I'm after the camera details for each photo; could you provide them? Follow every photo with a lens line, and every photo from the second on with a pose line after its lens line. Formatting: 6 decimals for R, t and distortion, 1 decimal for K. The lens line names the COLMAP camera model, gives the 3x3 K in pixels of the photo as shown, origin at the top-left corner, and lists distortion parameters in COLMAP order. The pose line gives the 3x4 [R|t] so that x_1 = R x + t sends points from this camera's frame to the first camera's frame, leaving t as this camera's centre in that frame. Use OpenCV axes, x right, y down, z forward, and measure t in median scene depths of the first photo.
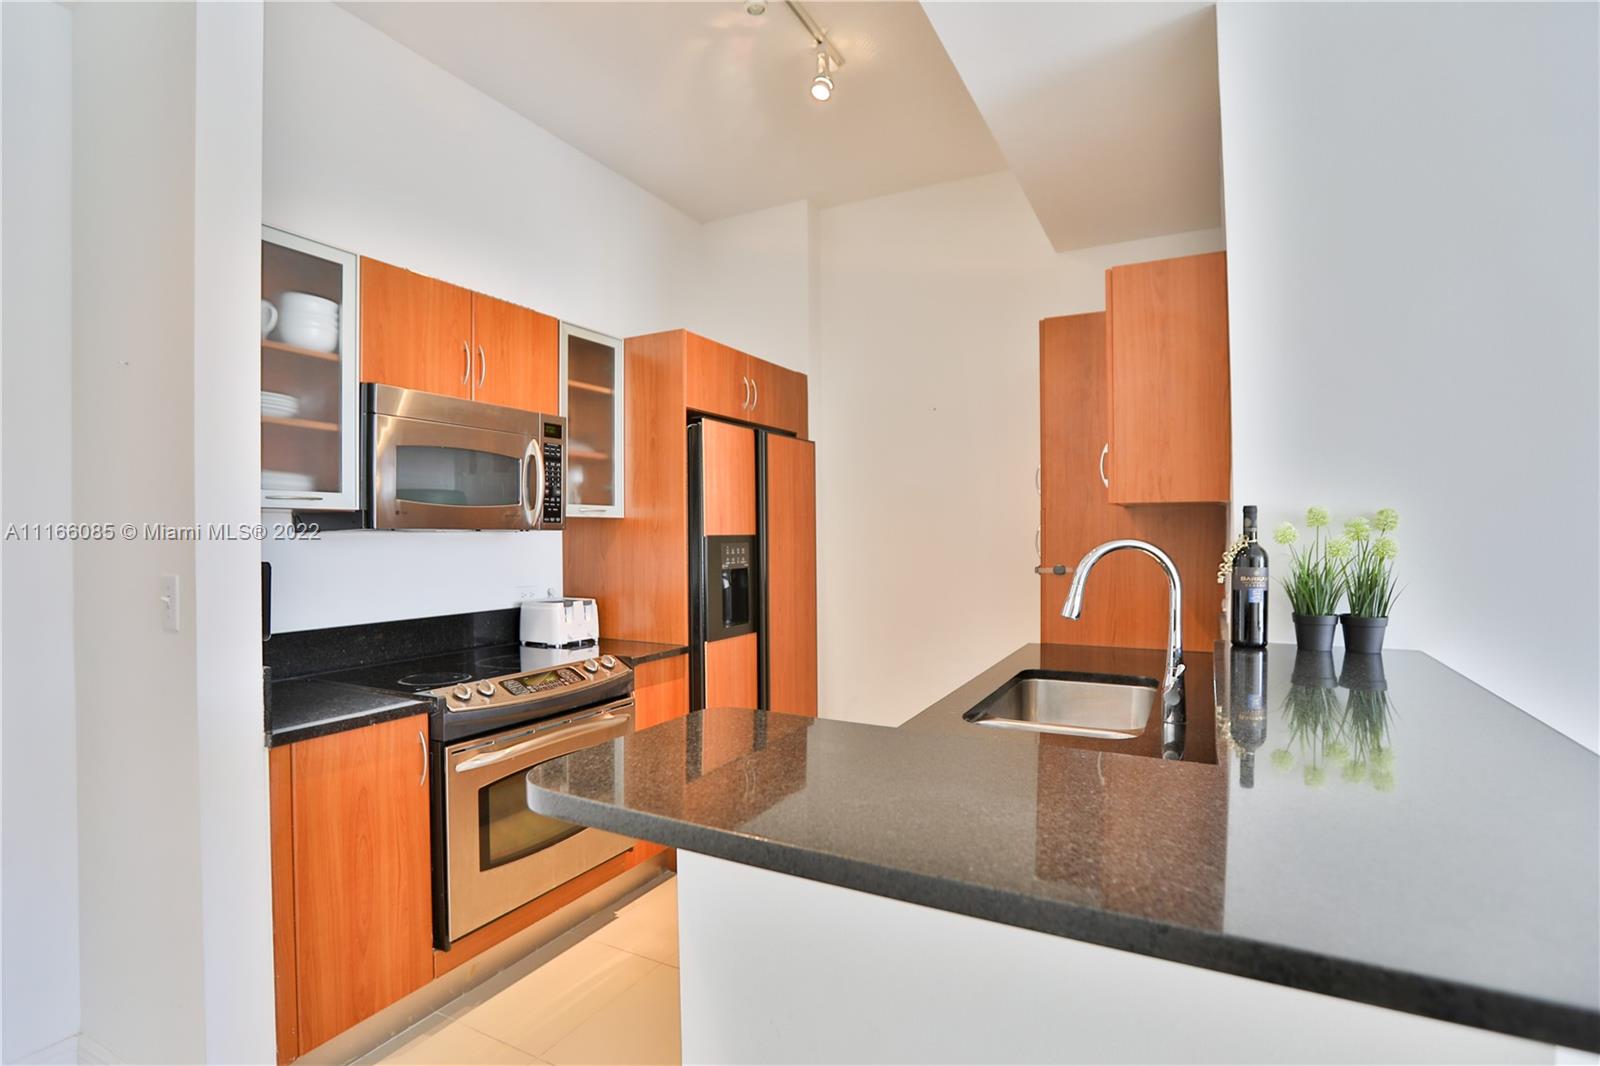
lens RADIAL K [[769.0, 0, 800.0], [0, 769.0, 533.0], [0, 0, 1]] dist [-0.039549, 0.000028]
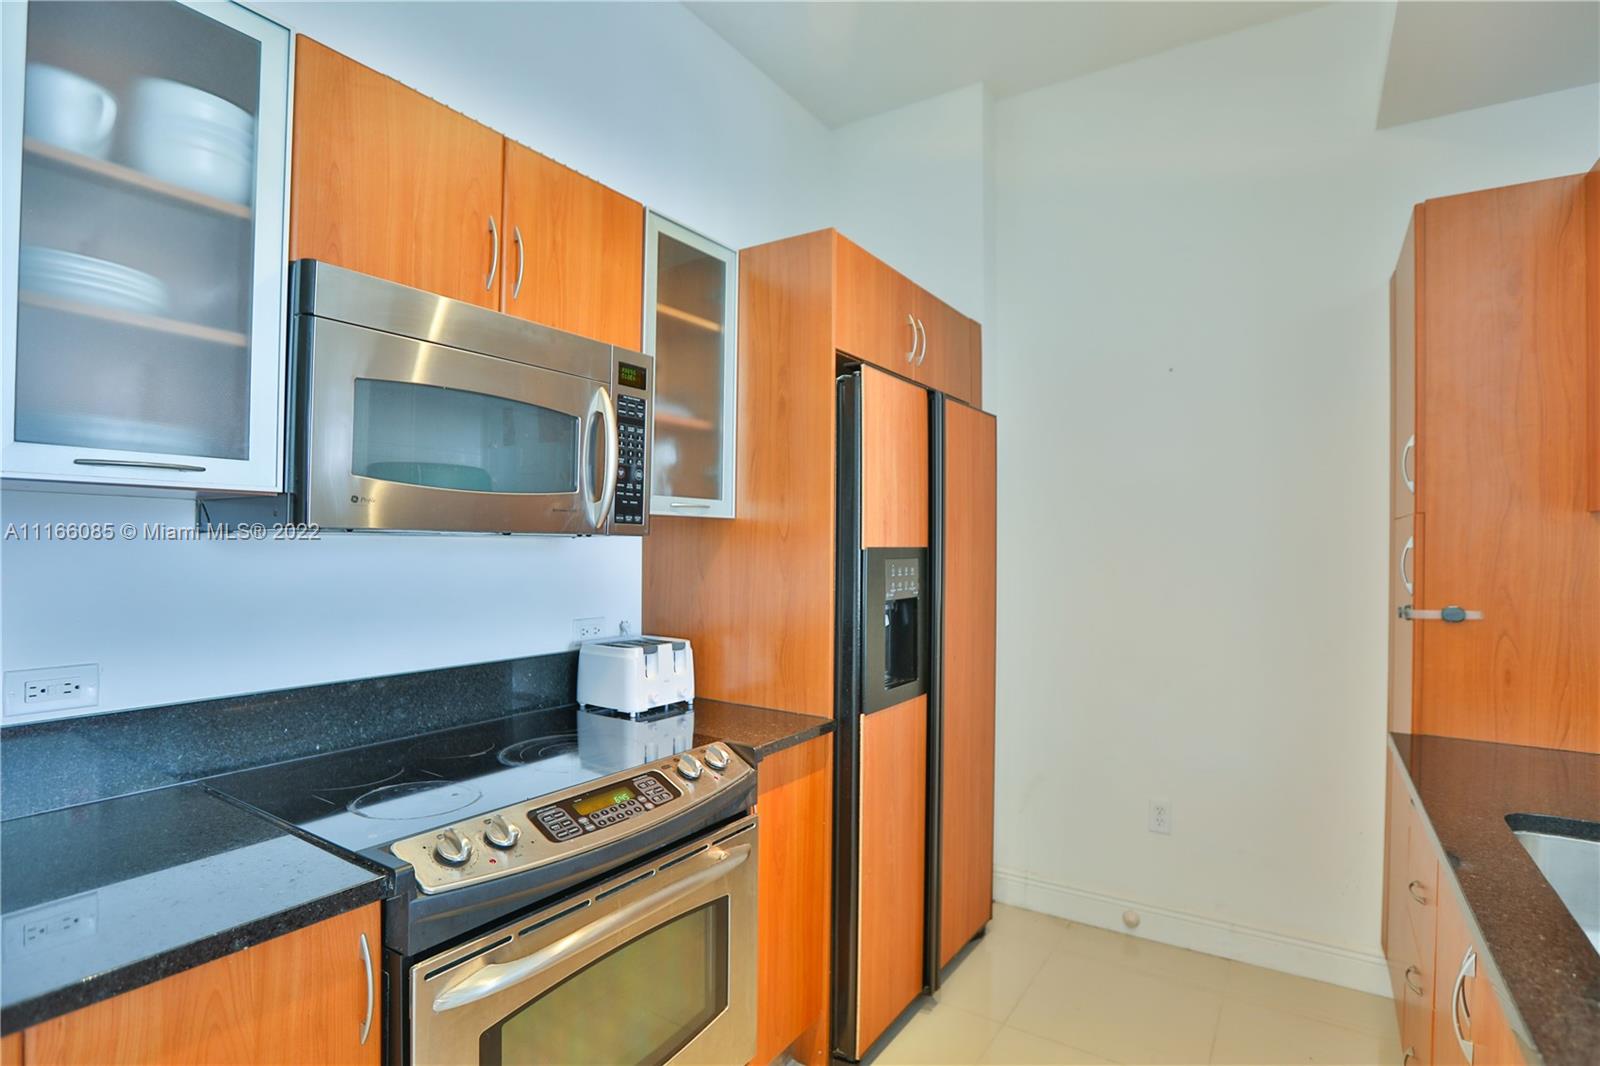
lens RADIAL K [[767.7, 0, 809.8], [0, 767.7, 535.2], [0, 0, 1]] dist [-0.044005, 0.011172]
pose [[0.996851, 0.015849, -0.077693, -0.121951], [-0.016523, 0.999831, -0.008052, -0.001266], [0.077553, 0.009310, 0.996945, 0.371720]]
